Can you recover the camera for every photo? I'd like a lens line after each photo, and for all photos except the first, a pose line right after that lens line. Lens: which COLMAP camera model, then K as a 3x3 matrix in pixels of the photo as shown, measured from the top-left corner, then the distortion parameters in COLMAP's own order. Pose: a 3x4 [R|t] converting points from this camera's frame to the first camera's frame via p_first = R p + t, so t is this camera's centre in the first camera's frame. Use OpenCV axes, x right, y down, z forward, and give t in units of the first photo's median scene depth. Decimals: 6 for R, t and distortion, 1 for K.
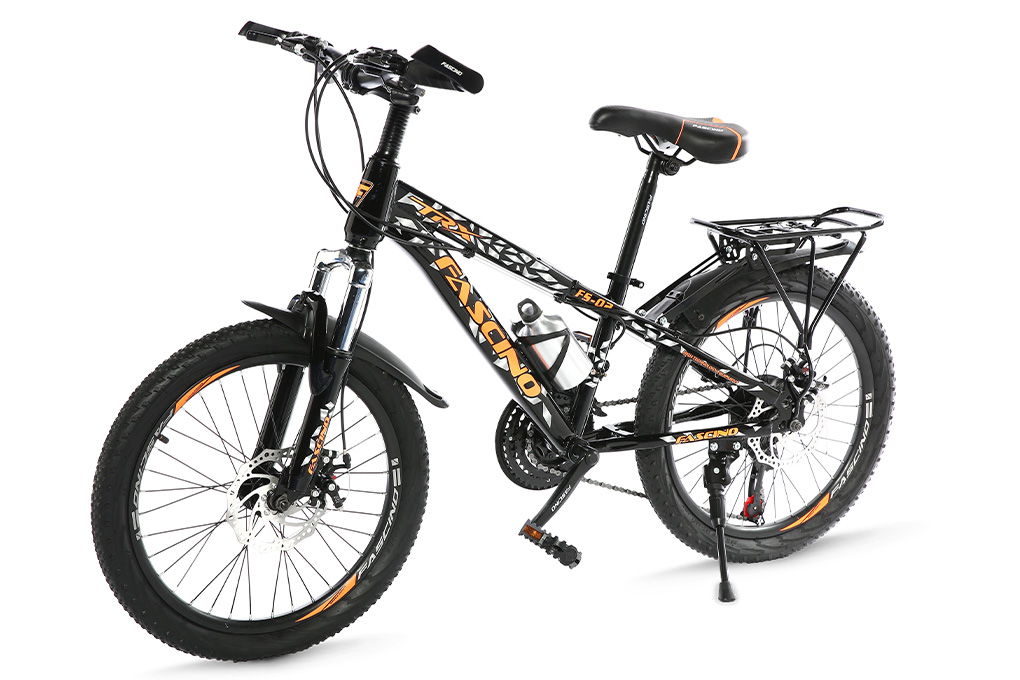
lens RADIAL K [[1989.5, 0, 511.3], [0, 1989.5, 336.8], [0, 0, 1]] dist [0.015611, 0.000000]
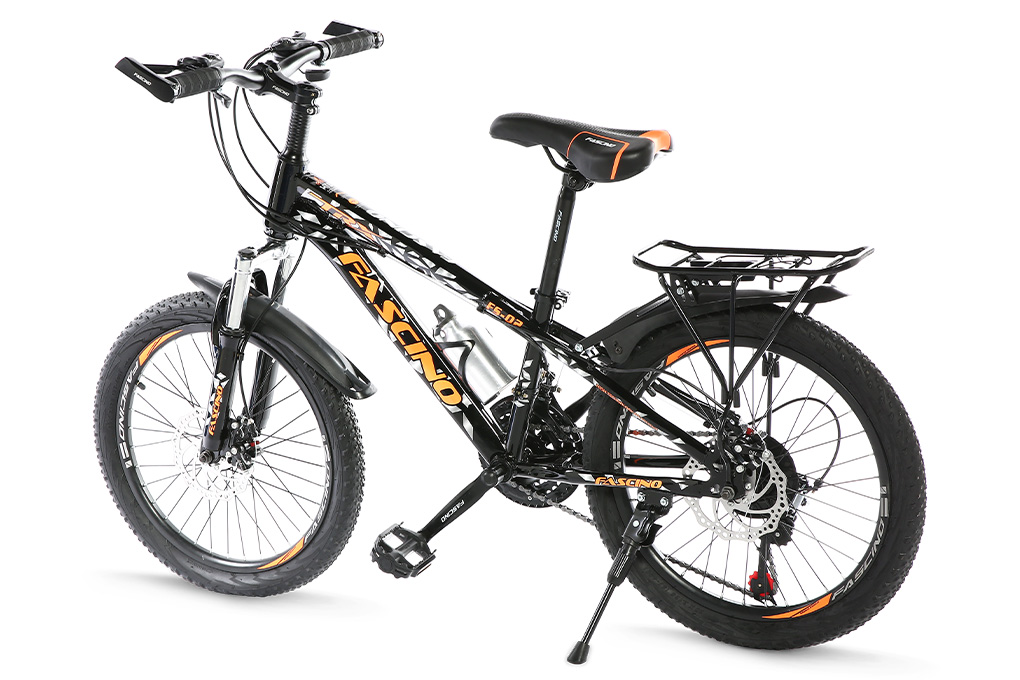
lens RADIAL K [[1989.5, 0, 510.8], [0, 1989.5, 344.4], [0, 0, 1]] dist [0.015611, 0.000000]
pose [[0.563643, 0.129265, -0.815841, 0.836936], [-0.107995, 0.990734, 0.082364, -0.084718], [0.818928, 0.041683, 0.572380, 0.463177]]
